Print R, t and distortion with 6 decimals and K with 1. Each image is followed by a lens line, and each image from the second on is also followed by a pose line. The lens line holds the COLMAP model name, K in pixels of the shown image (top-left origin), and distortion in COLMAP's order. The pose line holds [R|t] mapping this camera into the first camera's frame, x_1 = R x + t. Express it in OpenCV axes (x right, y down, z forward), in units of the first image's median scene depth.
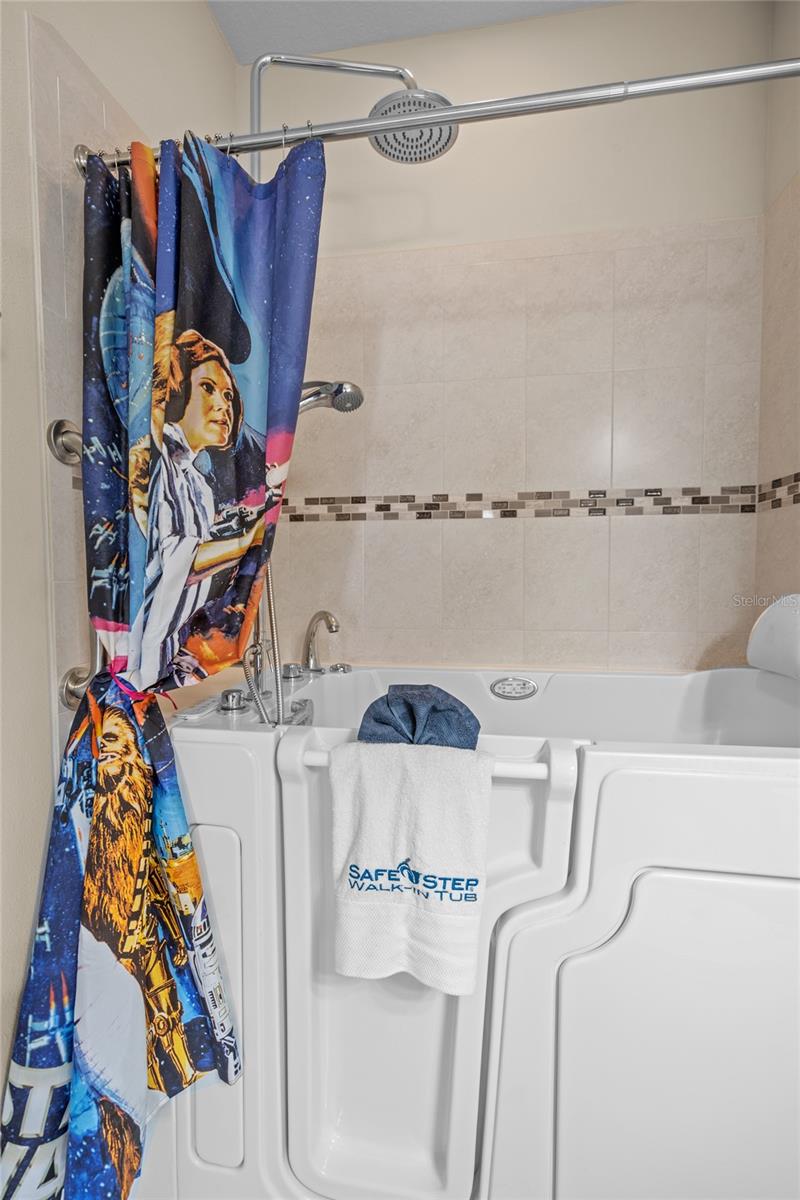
lens RADIAL K [[533.6, 0, 396.2], [0, 533.6, 600.2], [0, 0, 1]] dist [-0.014349, 0.000640]
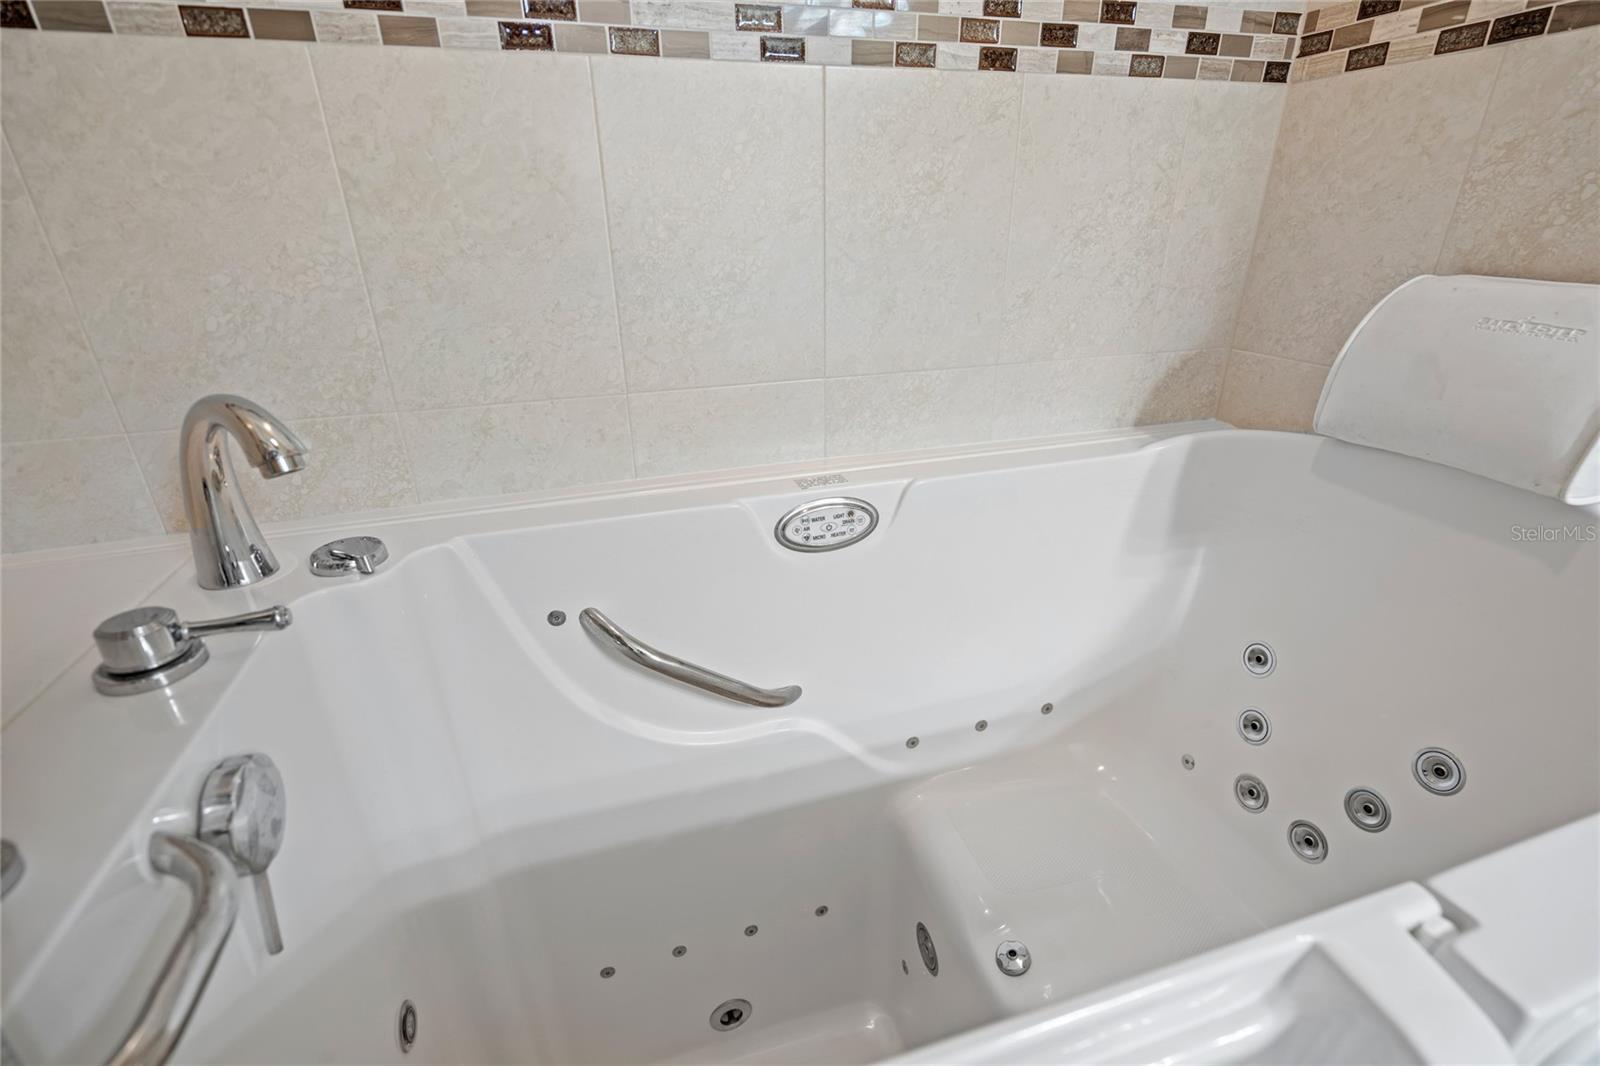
lens RADIAL K [[729.7, 0, 804.5], [0, 729.7, 531.3], [0, 0, 1]] dist [-0.001646, 0.002404]
pose [[0.892091, -0.186581, 0.411536, -0.057729], [0.030682, 0.933678, 0.356798, -0.061410], [-0.450814, -0.305669, 0.838650, 0.834119]]
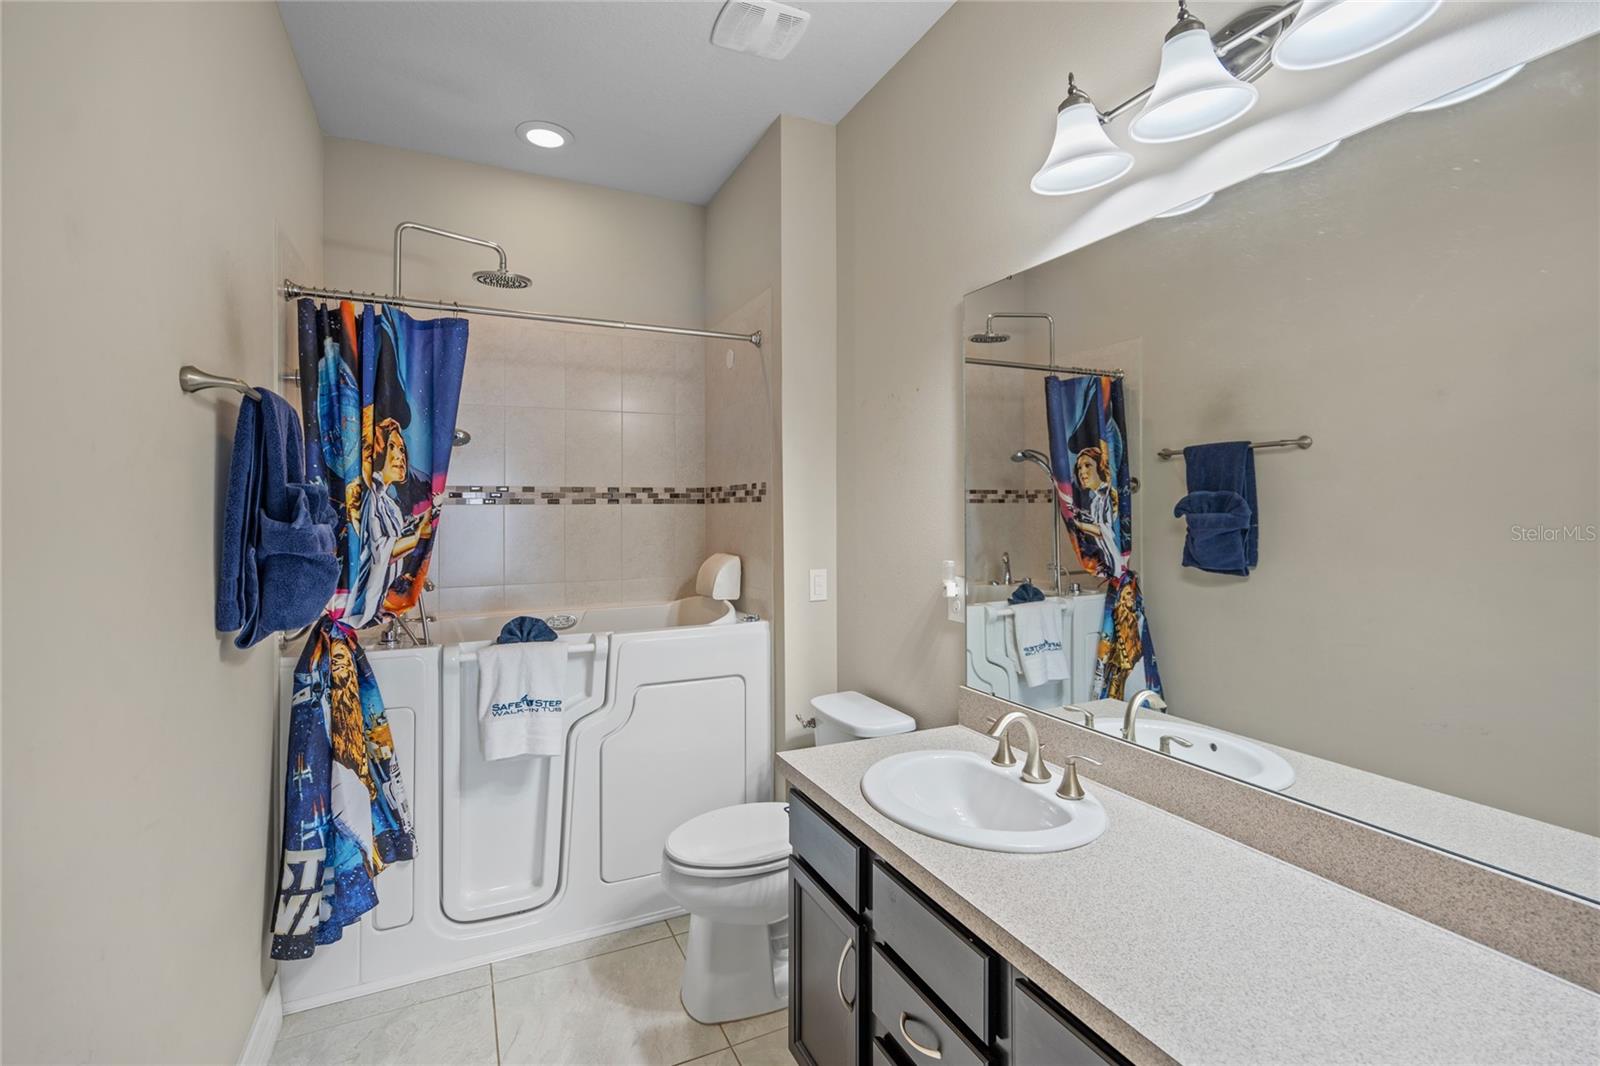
lens RADIAL K [[731.6, 0, 803.7], [0, 731.6, 511.5], [0, 0, 1]] dist [-0.002355, 0.002005]
pose [[0.814617, -0.001996, 0.579996, -0.647299], [0.030766, 0.998735, -0.039774, -0.060665], [-0.579183, 0.050245, 0.813647, -1.676093]]
